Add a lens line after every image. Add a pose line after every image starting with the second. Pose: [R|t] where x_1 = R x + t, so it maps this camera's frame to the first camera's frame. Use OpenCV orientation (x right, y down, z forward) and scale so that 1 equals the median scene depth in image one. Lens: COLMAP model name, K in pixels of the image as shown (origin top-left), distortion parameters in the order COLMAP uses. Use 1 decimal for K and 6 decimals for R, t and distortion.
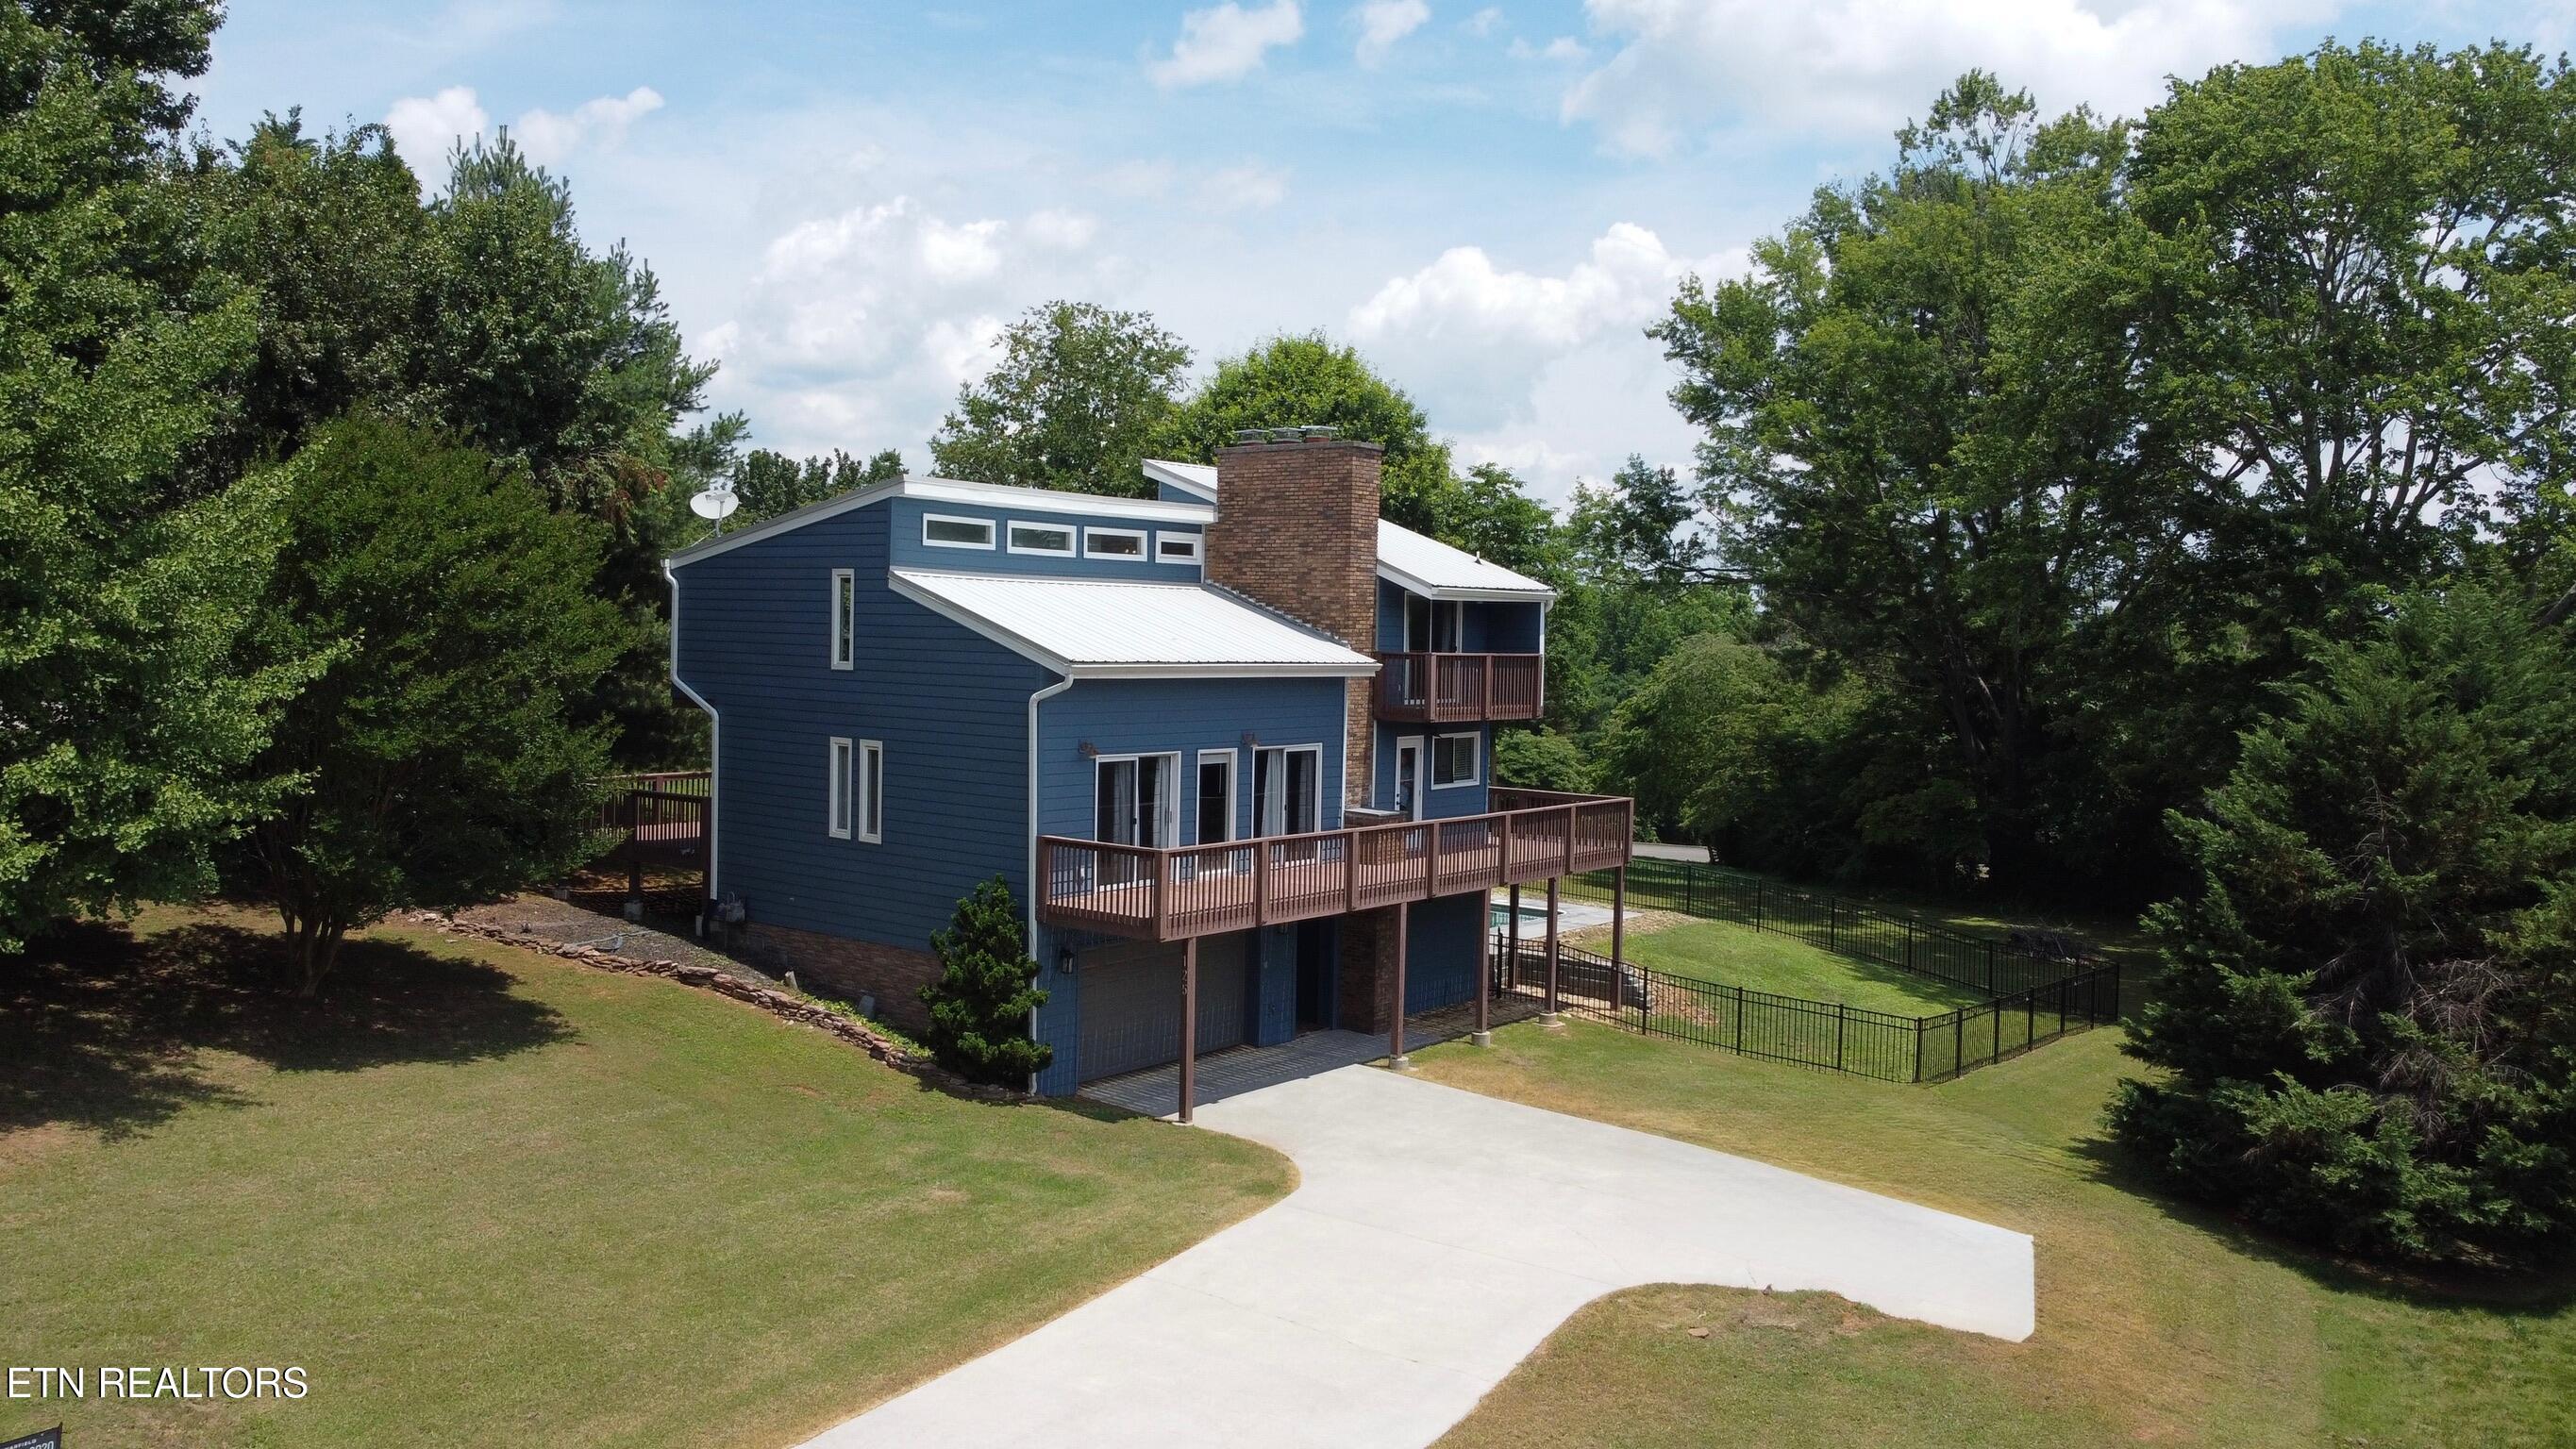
lens RADIAL K [[1966.9, 0, 1288.0], [0, 1966.9, 724.5], [0, 0, 1]] dist [-0.006260, -0.001619]
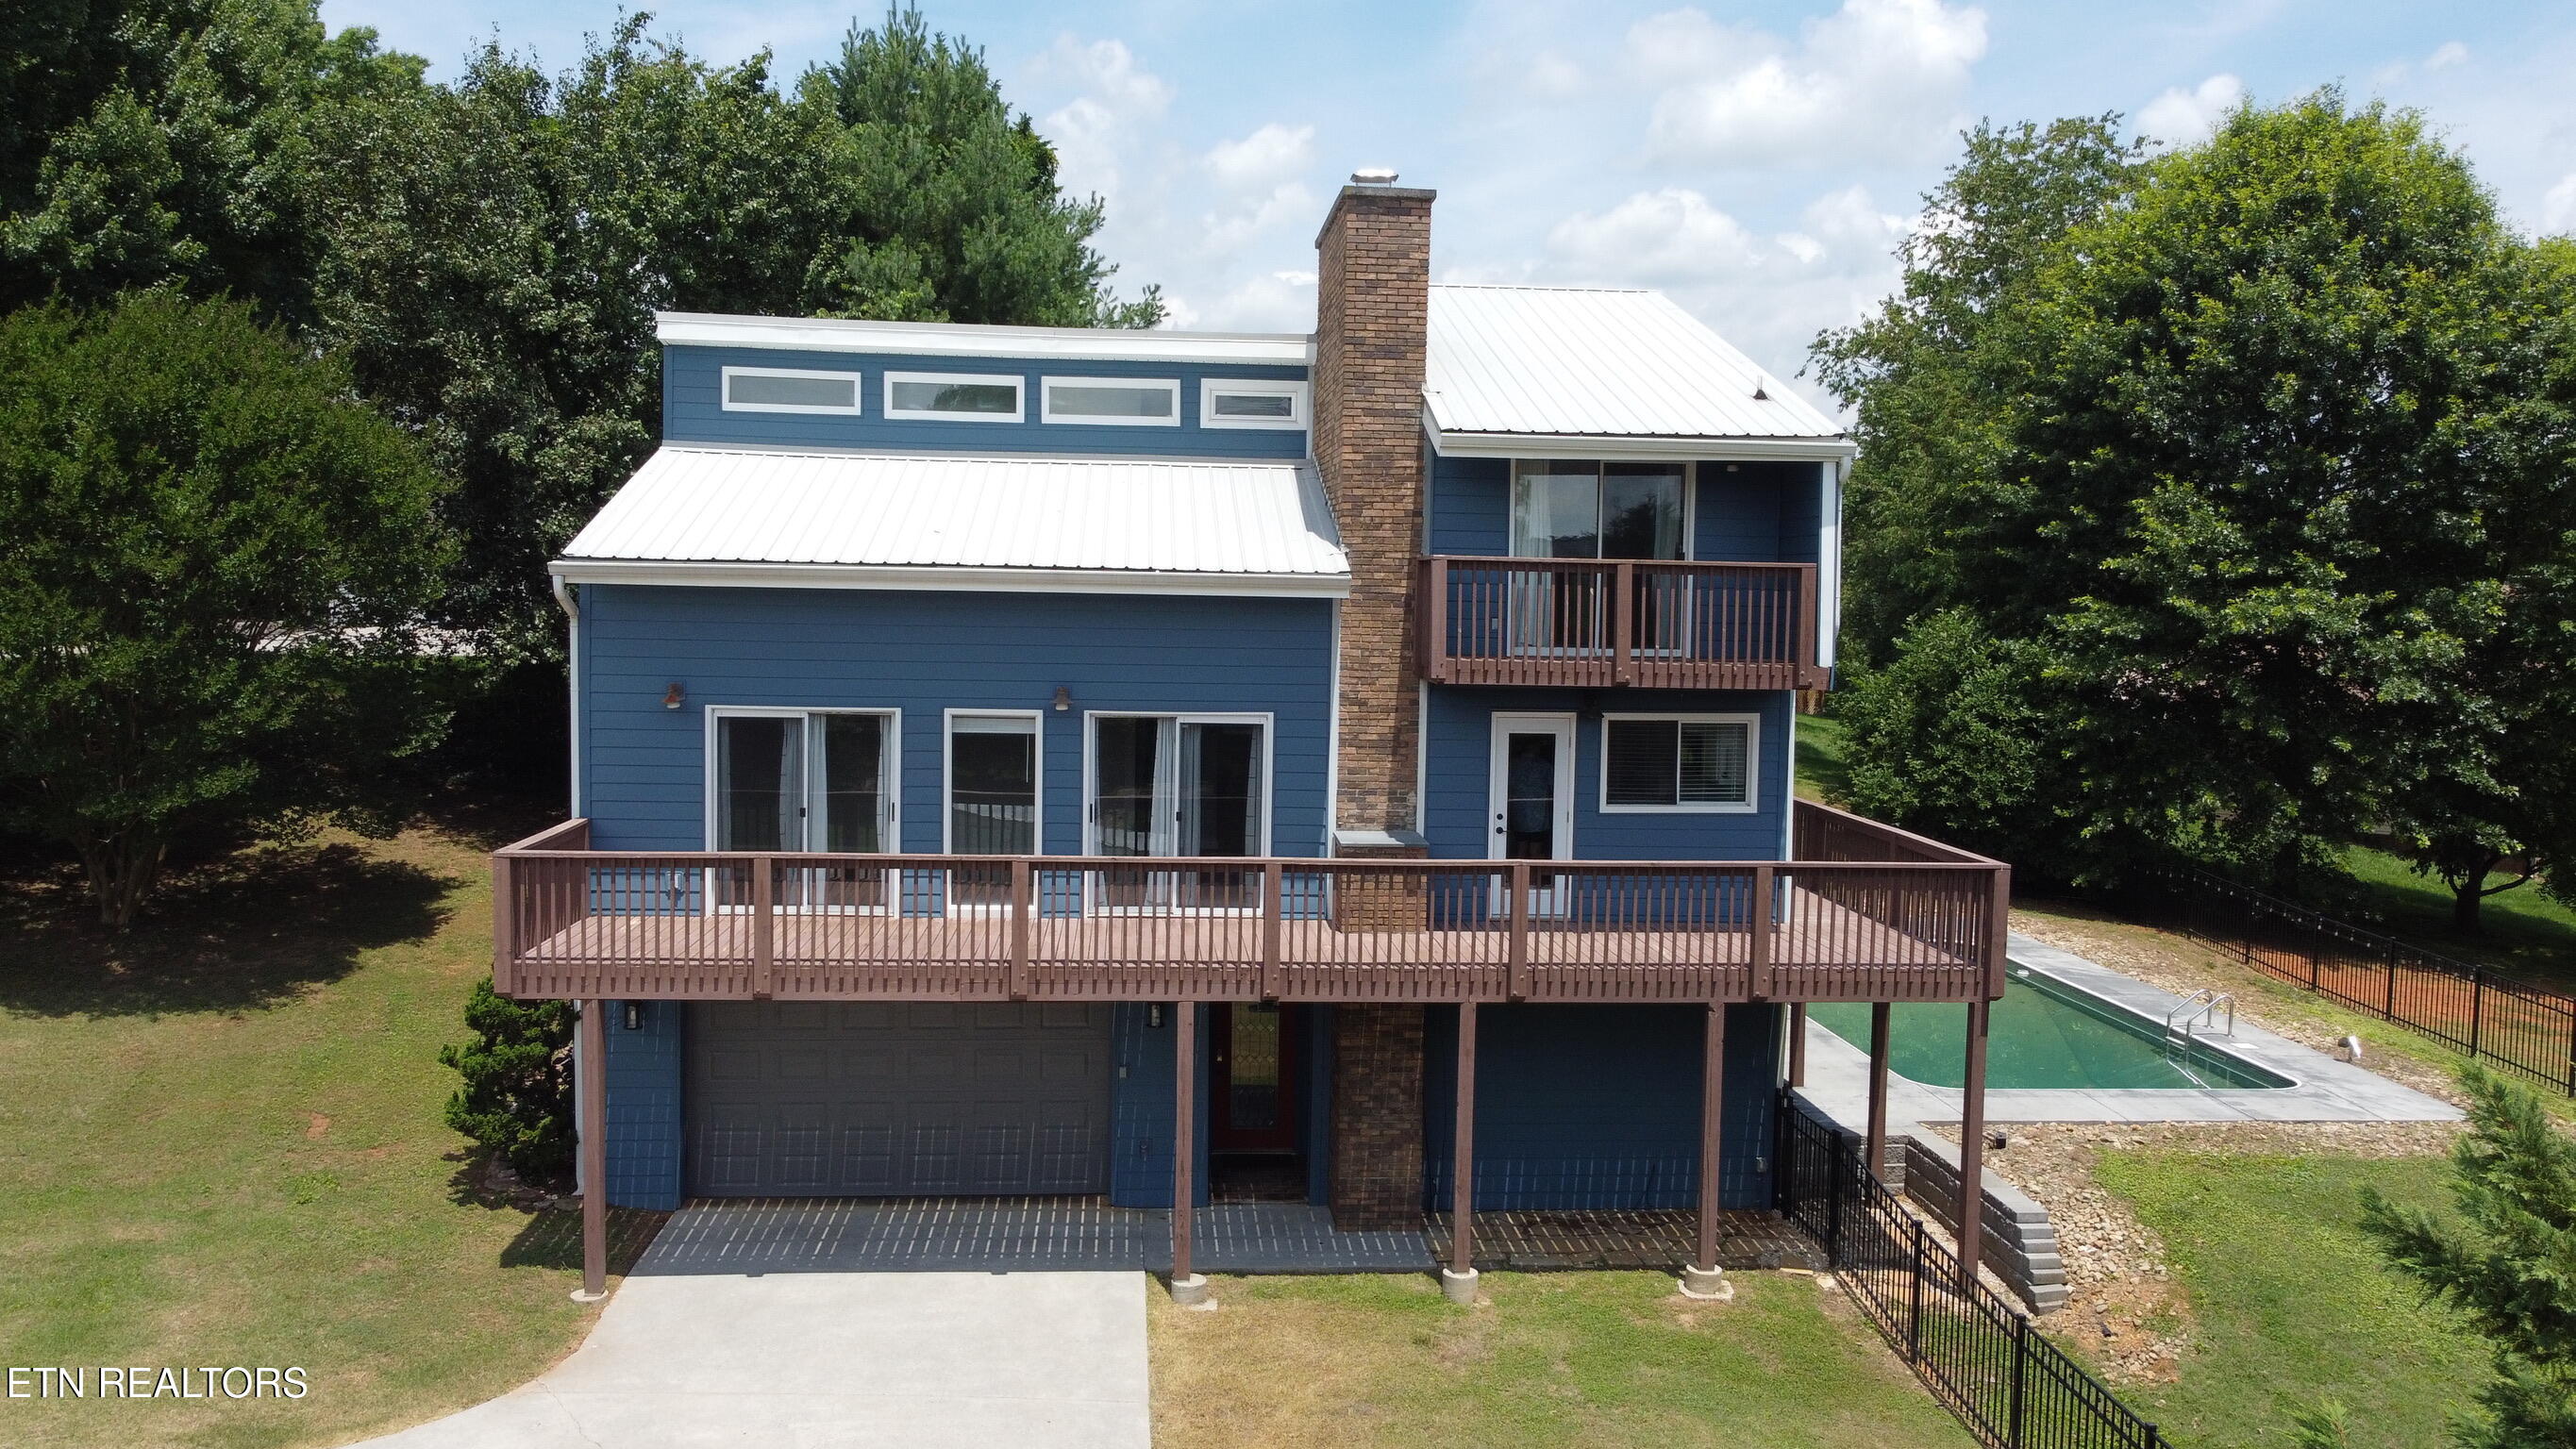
lens RADIAL K [[1966.9, 0, 1288.0], [0, 1966.9, 724.5], [0, 0, 1]] dist [-0.006260, -0.001619]
pose [[0.680666, 0.042130, -0.731381, 0.486824], [-0.040107, 0.998991, 0.020219, 0.001043], [0.731495, 0.015571, 0.681669, 0.659279]]
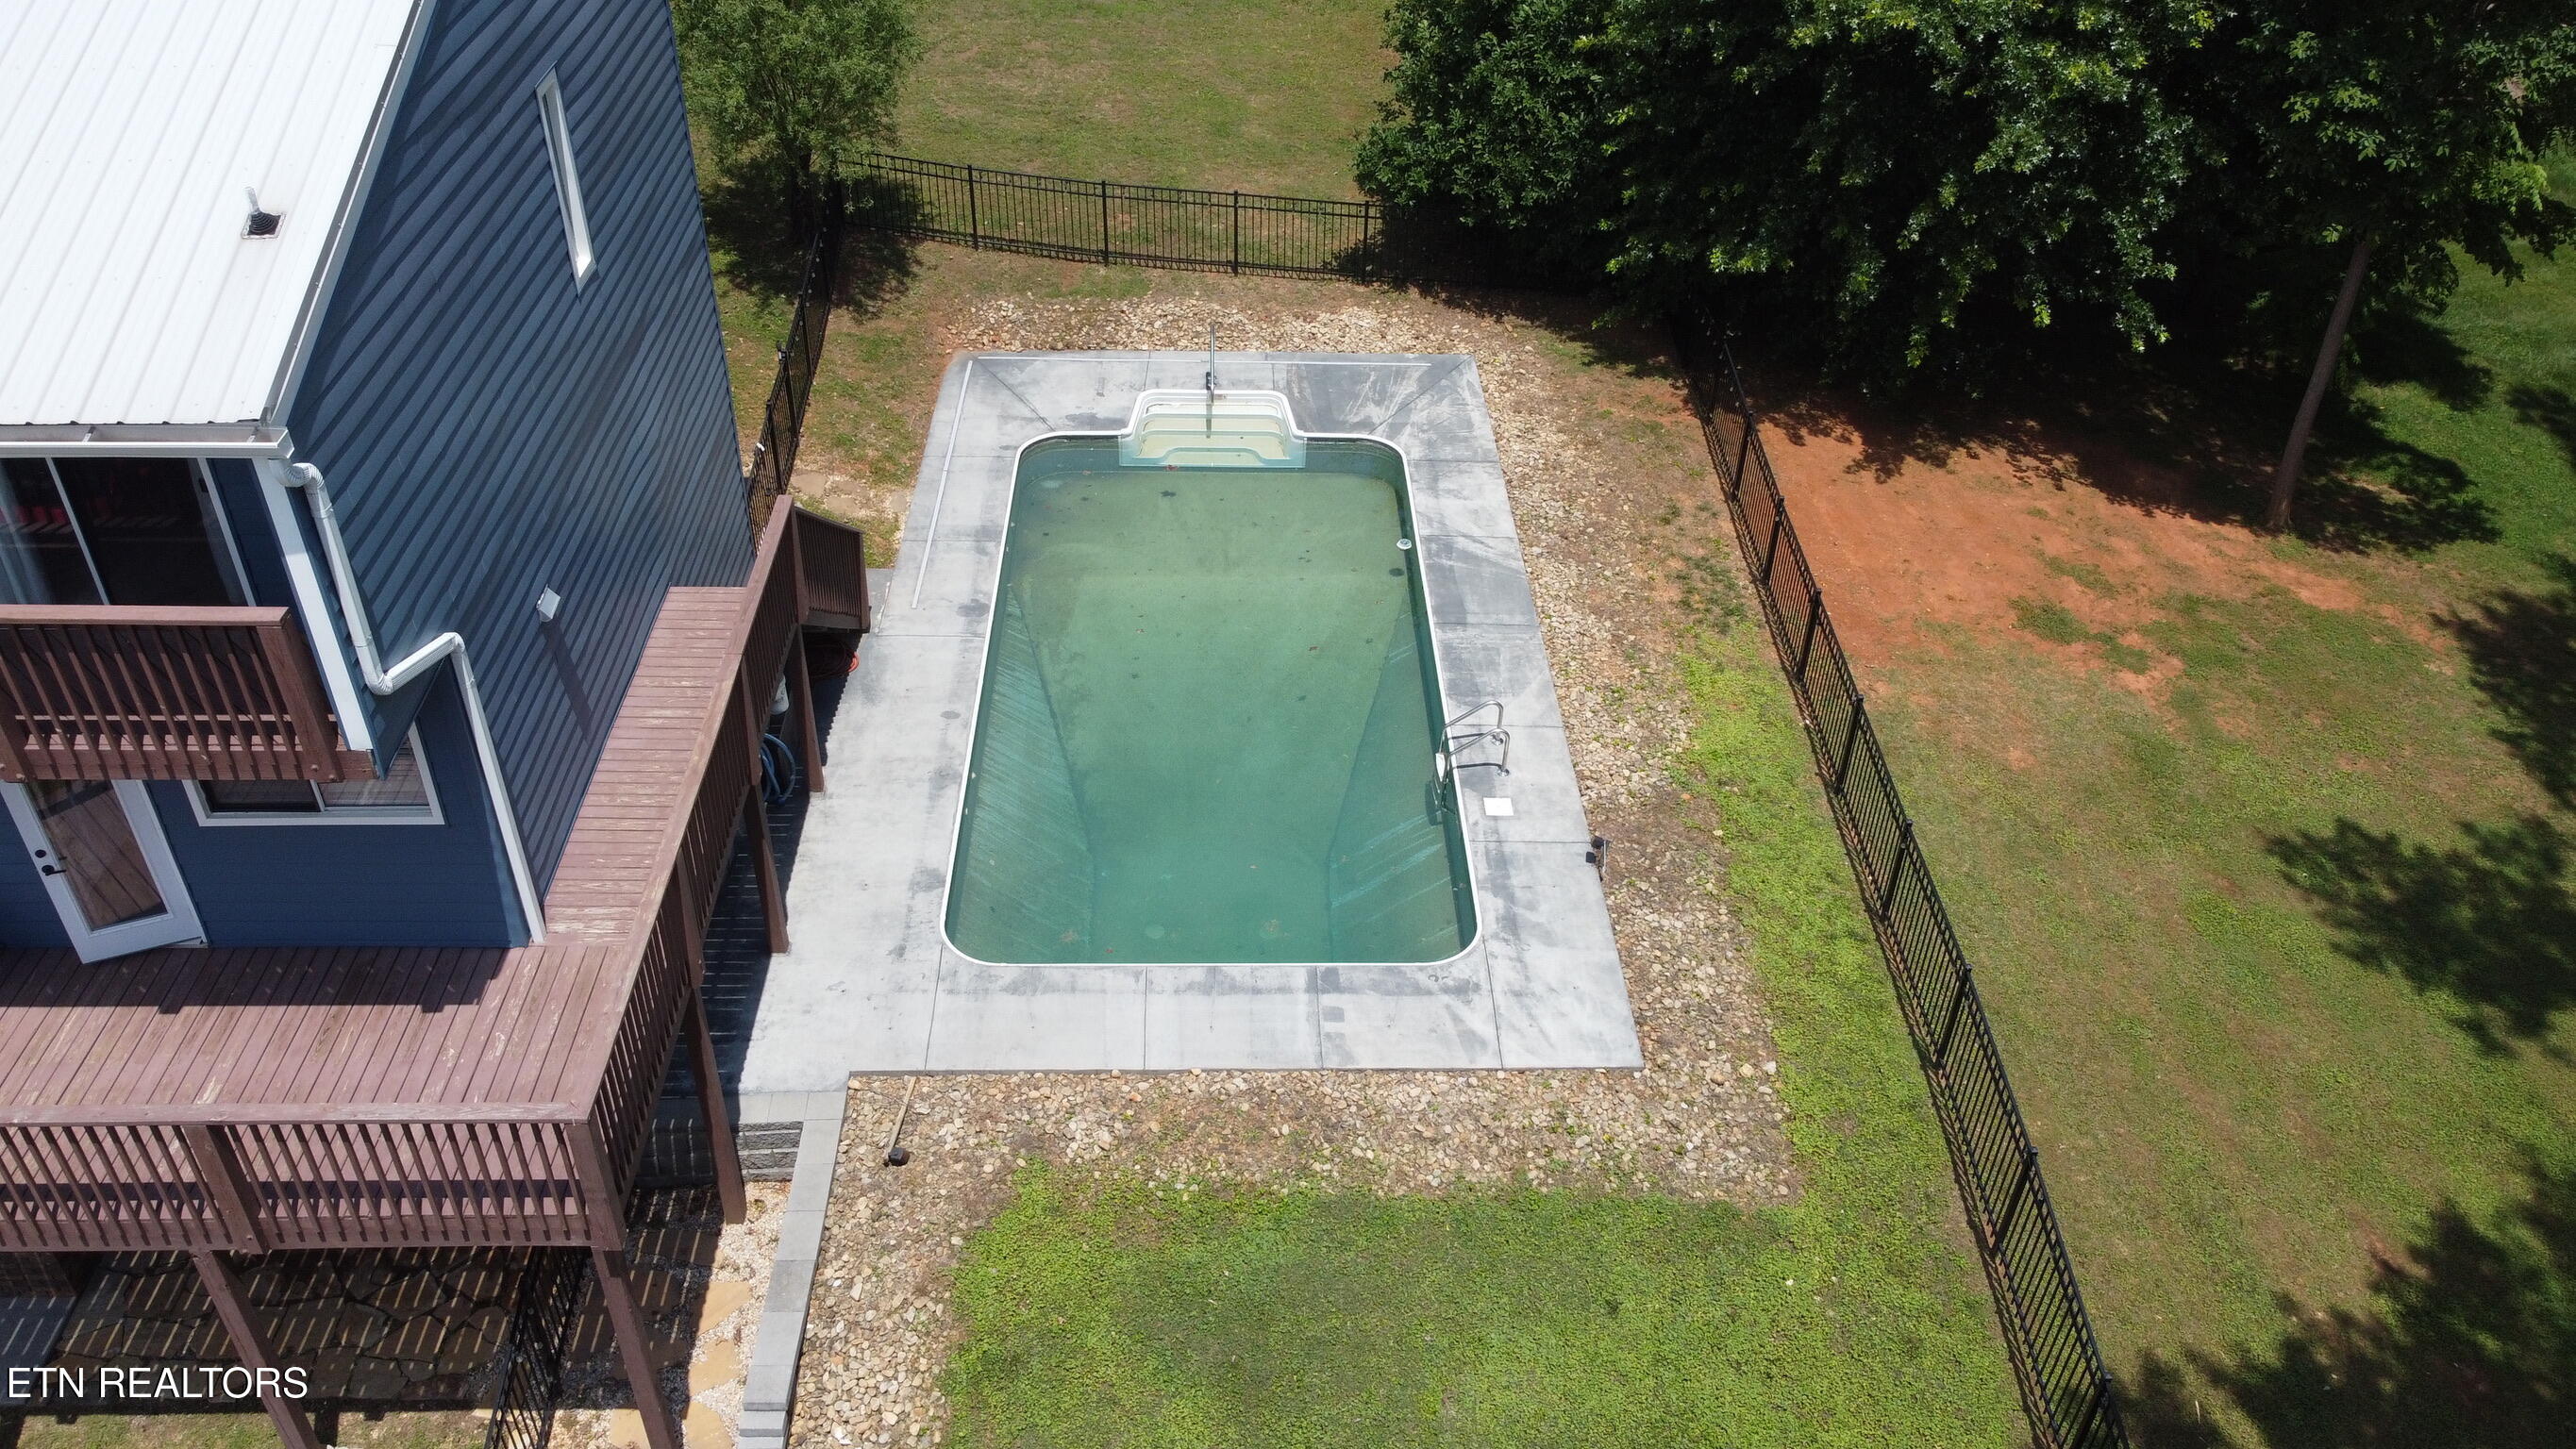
lens RADIAL K [[1966.9, 0, 1288.0], [0, 1966.9, 724.5], [0, 0, 1]] dist [-0.006260, -0.001619]
pose [[0.644251, 0.453727, -0.615688, 0.493892], [-0.050350, 0.828432, 0.557822, -0.231143], [0.763155, -0.328378, 0.556564, 1.123876]]
